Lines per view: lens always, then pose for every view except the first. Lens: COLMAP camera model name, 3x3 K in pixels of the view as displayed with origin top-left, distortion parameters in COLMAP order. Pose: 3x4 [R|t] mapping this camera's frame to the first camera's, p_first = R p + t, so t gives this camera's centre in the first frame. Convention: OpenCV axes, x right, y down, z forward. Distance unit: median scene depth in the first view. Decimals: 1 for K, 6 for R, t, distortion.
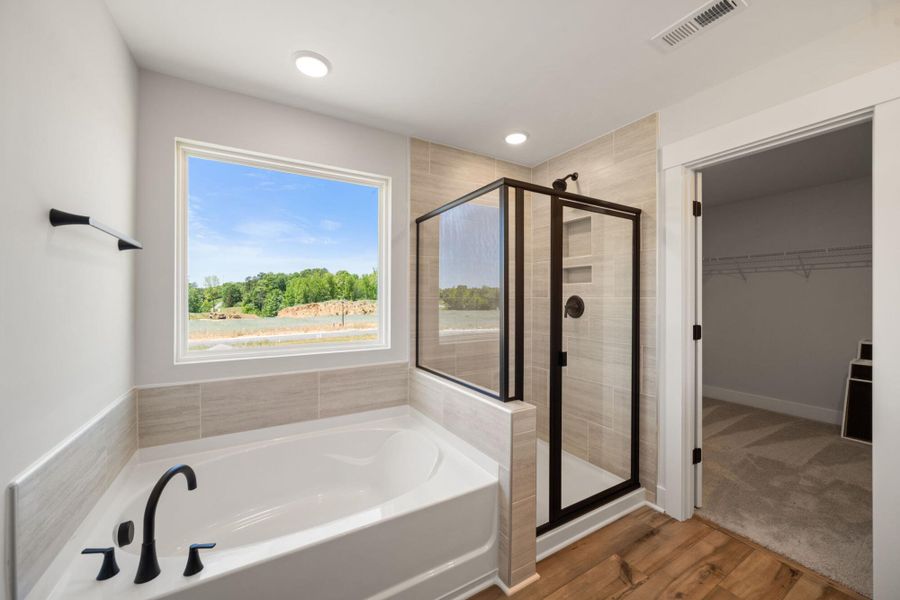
lens RADIAL K [[342.2, 0, 446.1], [0, 342.2, 303.4], [0, 0, 1]] dist [-0.002740, 0.000113]
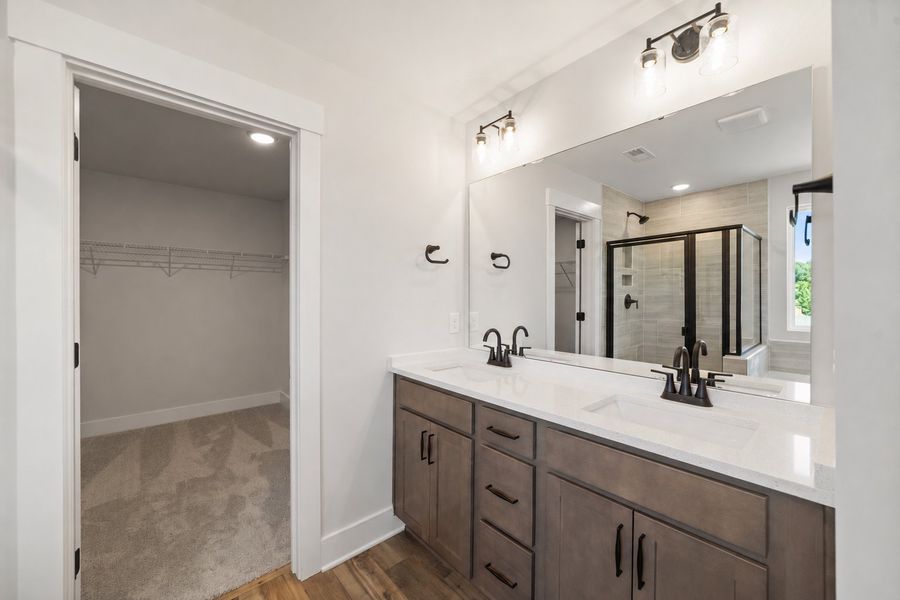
lens RADIAL K [[344.0, 0, 468.2], [0, 344.0, 298.8], [0, 0, 1]] dist [-0.004556, -0.000209]
pose [[-0.227598, -0.001483, 0.973754, -0.005766], [0.005032, 0.999984, 0.002699, -0.014651], [-0.973742, 0.005515, -0.227587, 0.409654]]
